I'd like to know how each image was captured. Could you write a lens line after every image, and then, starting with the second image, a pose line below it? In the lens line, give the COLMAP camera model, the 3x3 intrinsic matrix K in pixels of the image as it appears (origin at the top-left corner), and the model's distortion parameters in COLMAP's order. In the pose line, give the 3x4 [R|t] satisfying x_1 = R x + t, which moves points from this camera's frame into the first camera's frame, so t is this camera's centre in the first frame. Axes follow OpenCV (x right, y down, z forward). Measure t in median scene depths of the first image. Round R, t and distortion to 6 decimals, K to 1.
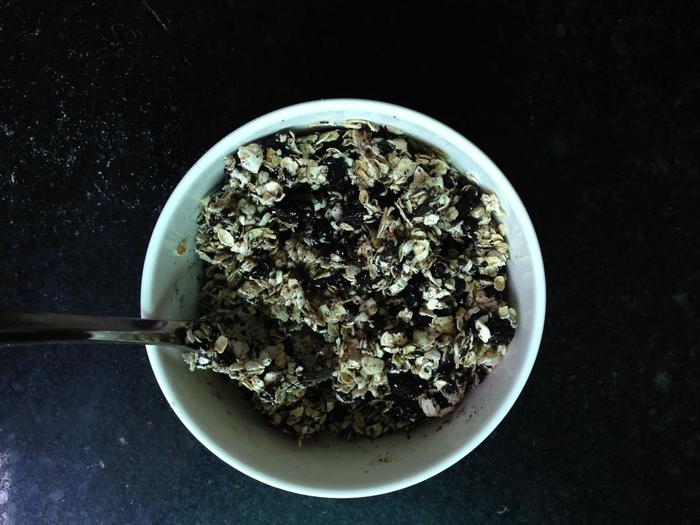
lens RADIAL K [[676.4, 0, 350.7], [0, 676.4, 262.9], [0, 0, 1]] dist [0.004011, 0.000000]
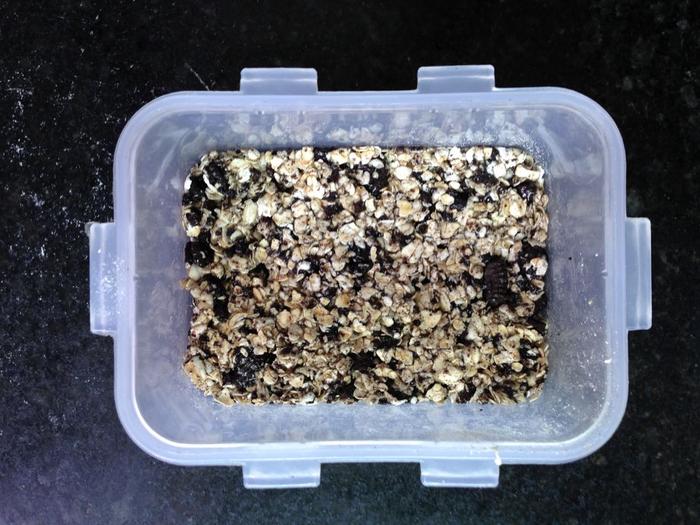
lens RADIAL K [[676.4, 0, 349.6], [0, 676.4, 263.8], [0, 0, 1]] dist [0.004011, 0.000000]
pose [[0.995968, -0.023364, -0.086610, -0.001600], [0.014771, 0.995021, -0.098563, -0.009799], [0.088482, 0.096886, 0.991355, 0.110049]]
